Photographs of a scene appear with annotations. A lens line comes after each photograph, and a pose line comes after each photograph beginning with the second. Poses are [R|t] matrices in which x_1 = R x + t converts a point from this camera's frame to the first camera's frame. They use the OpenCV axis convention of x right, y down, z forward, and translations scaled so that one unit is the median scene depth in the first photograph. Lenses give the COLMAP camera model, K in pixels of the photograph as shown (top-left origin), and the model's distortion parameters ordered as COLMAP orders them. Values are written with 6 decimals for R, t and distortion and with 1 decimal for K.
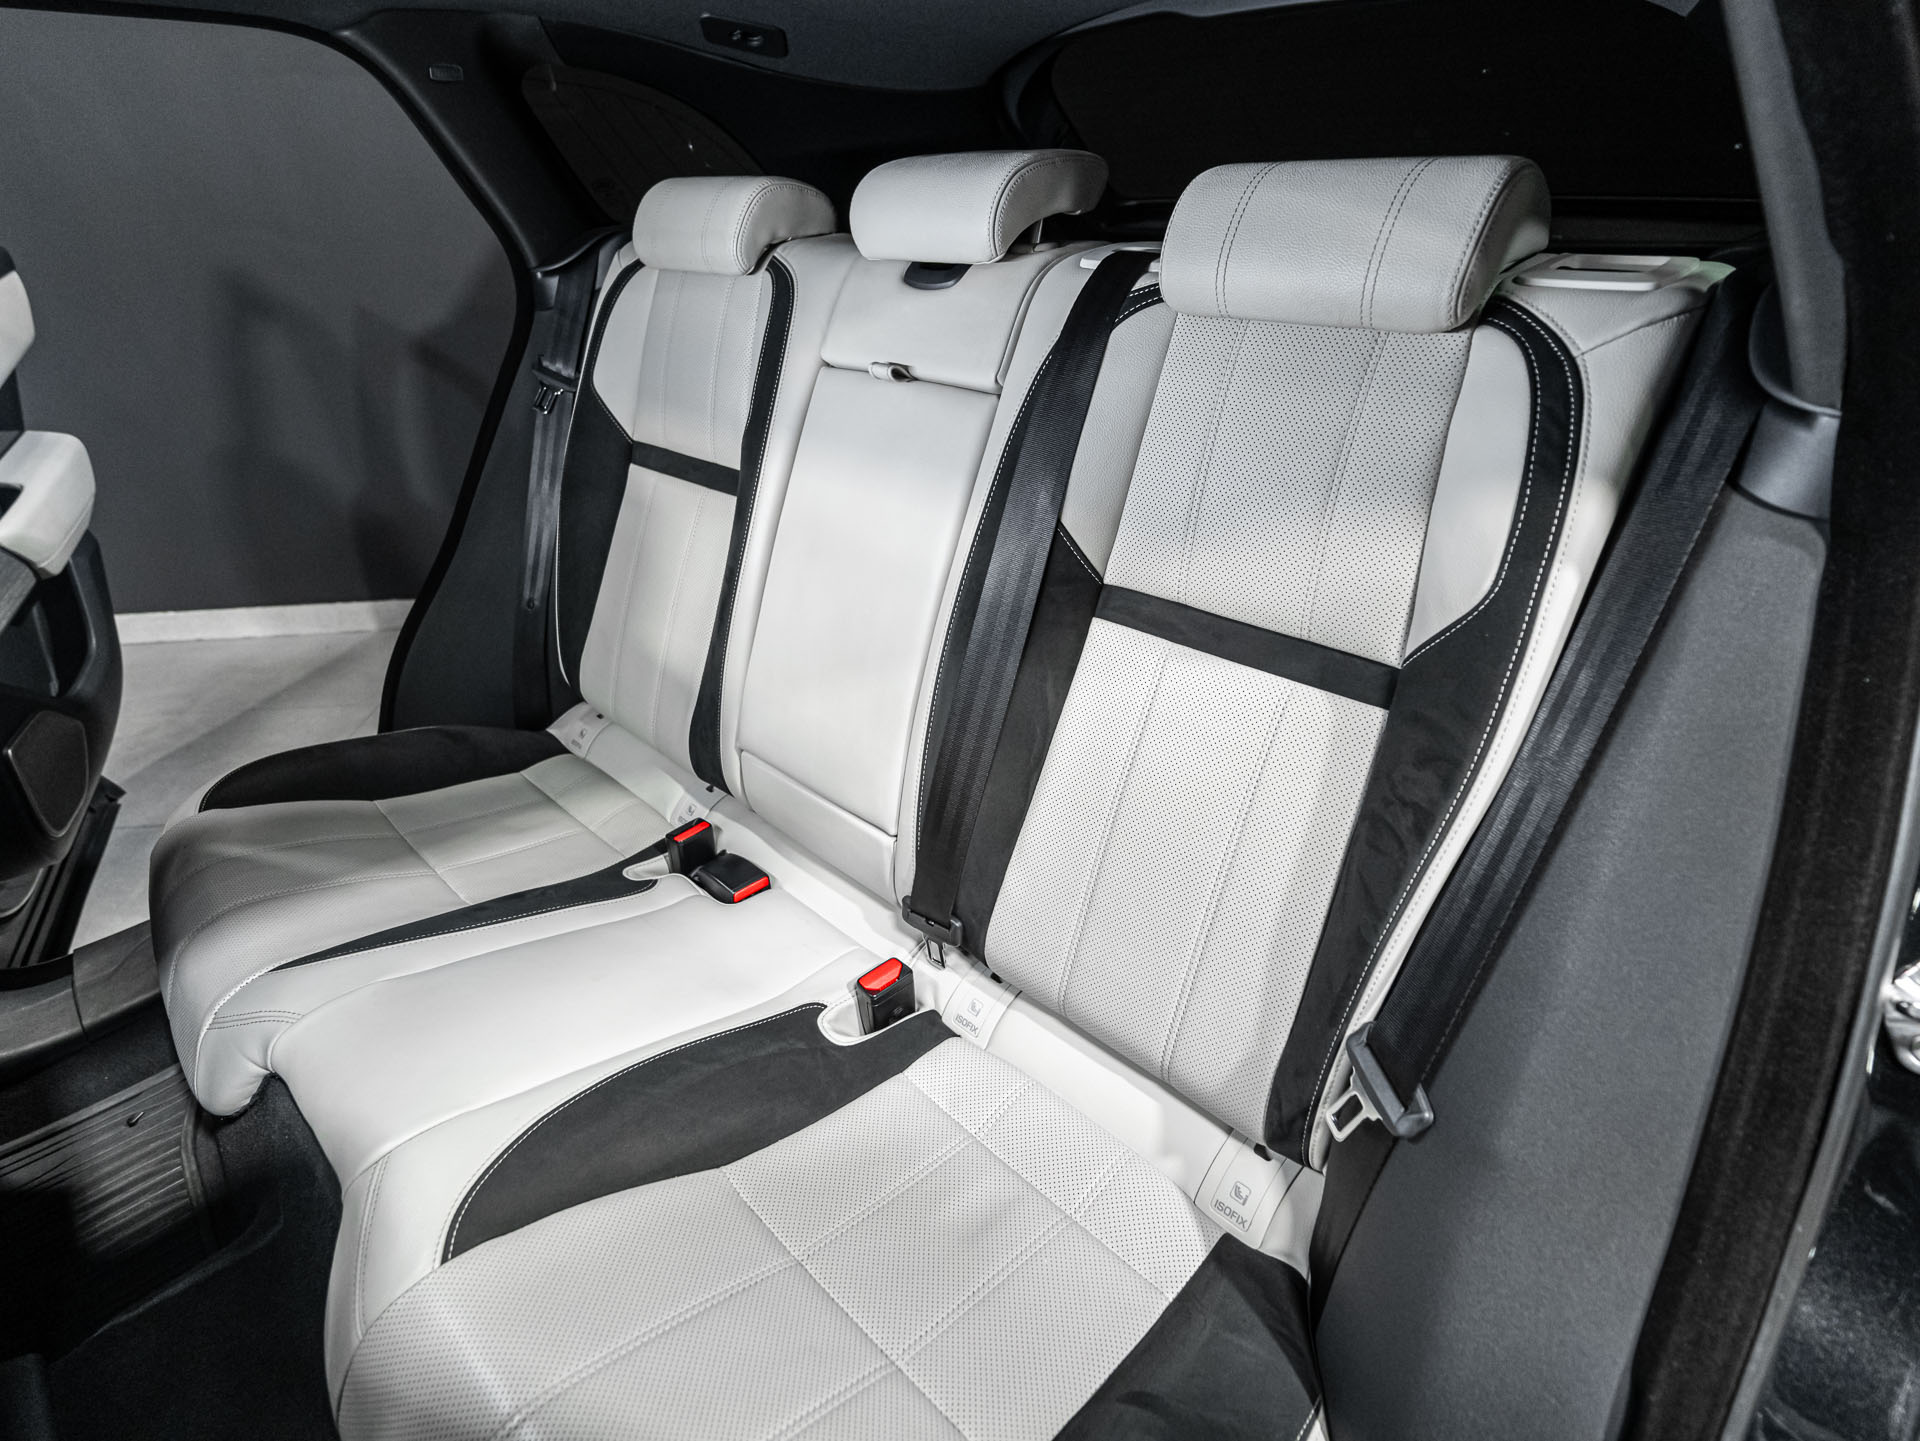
lens RADIAL K [[1037.4, 0, 960.0], [0, 1037.4, 720.5], [0, 0, 1]] dist [-0.002874, 0.018112]
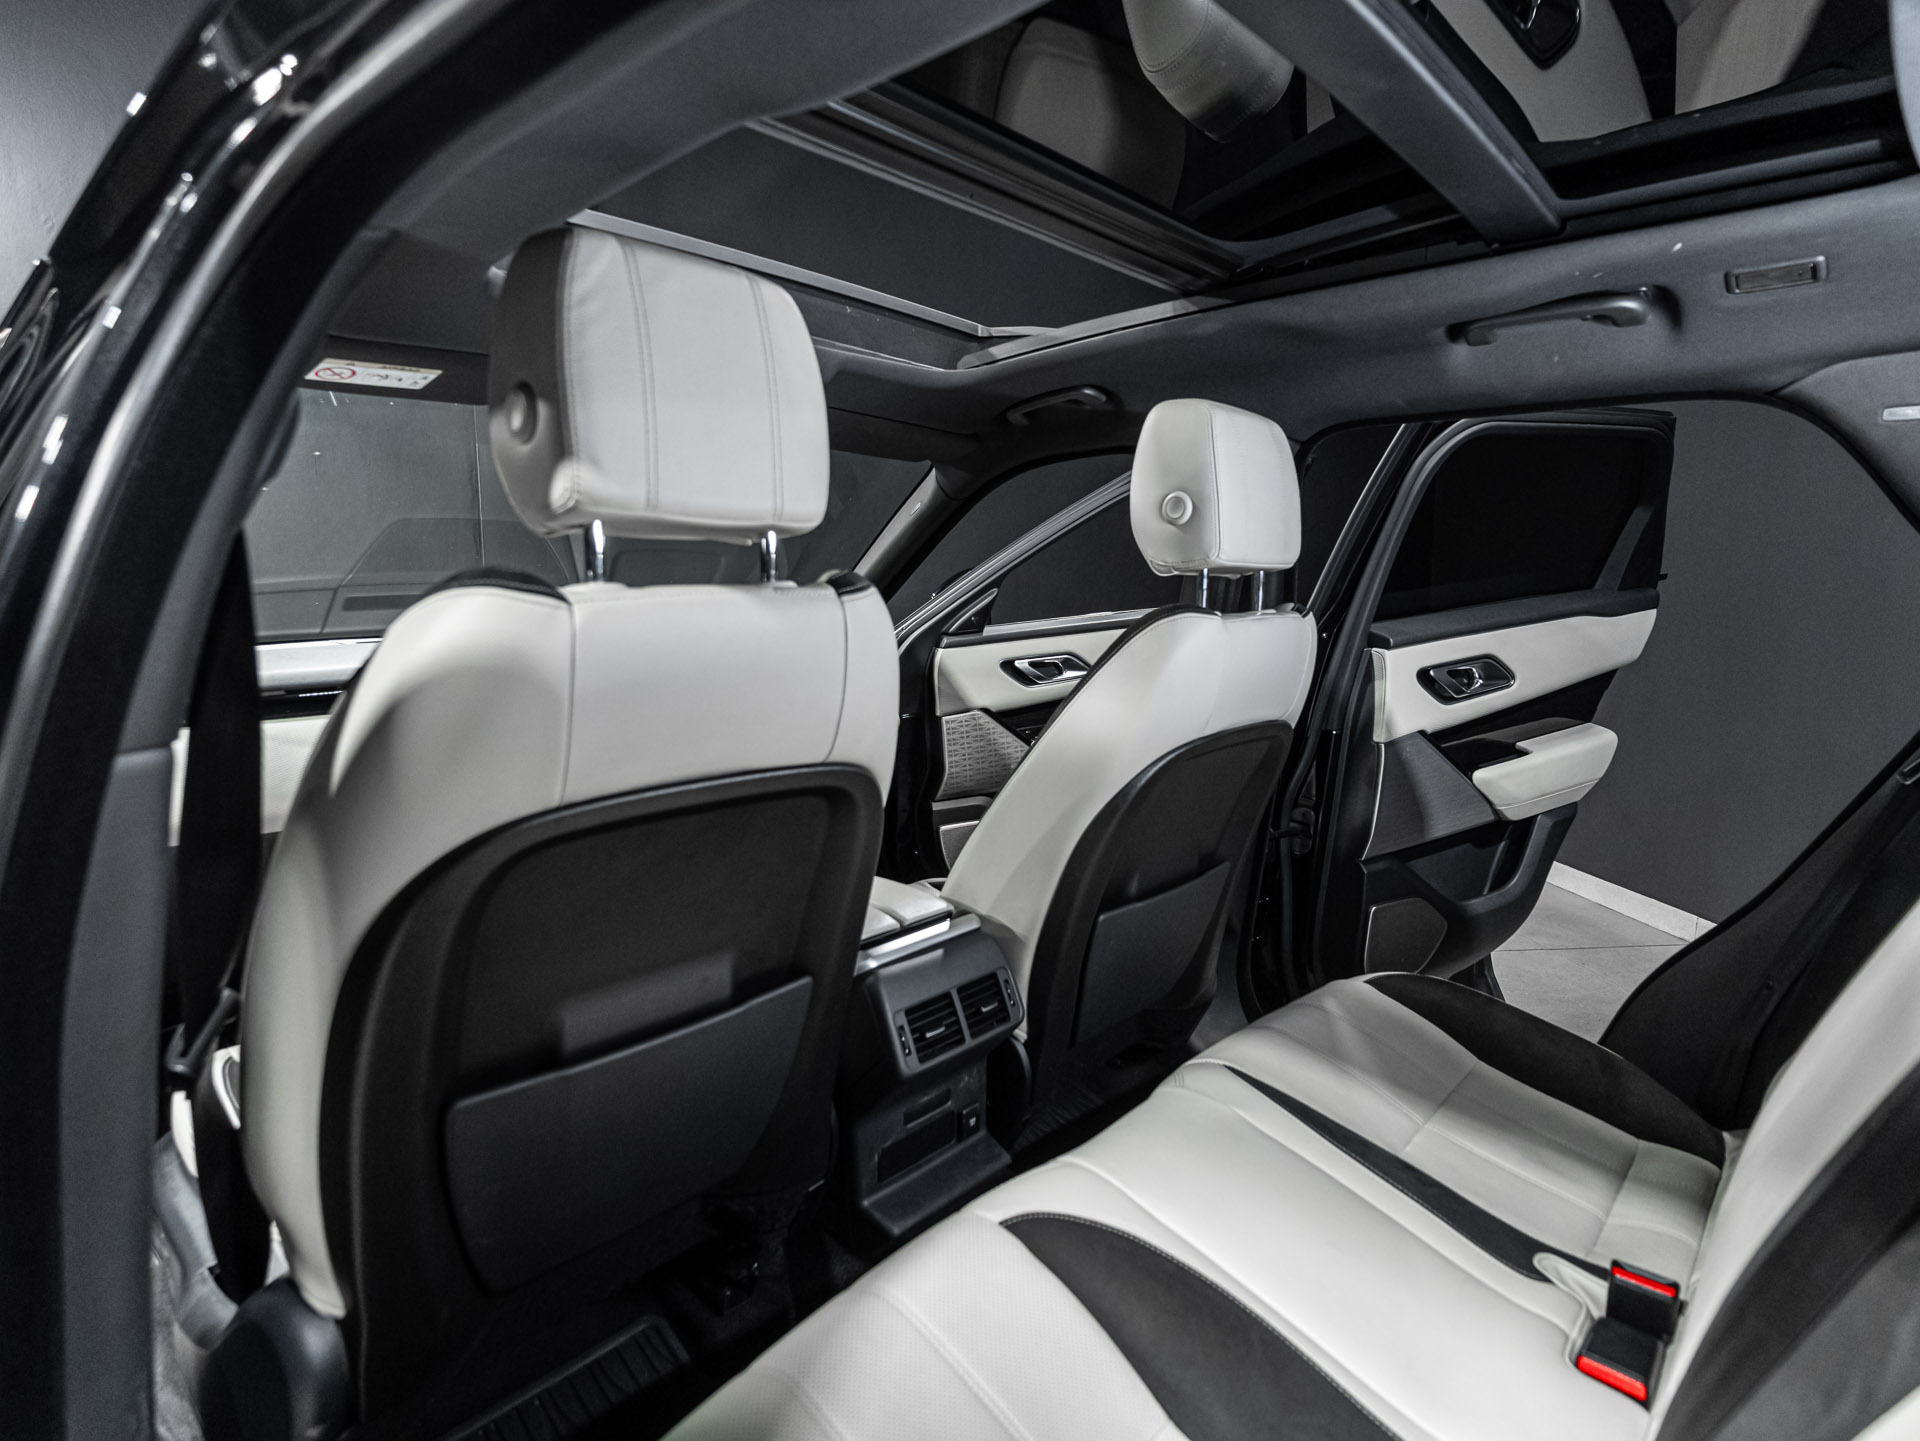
lens RADIAL K [[1037.4, 0, 960.0], [0, 1037.4, 720.5], [0, 0, 1]] dist [-0.002874, 0.018112]
pose [[0.030741, 0.160613, -0.986539, 0.379765], [-0.474188, 0.871207, 0.127061, -0.101805], [0.879887, 0.463899, 0.102942, 0.269010]]
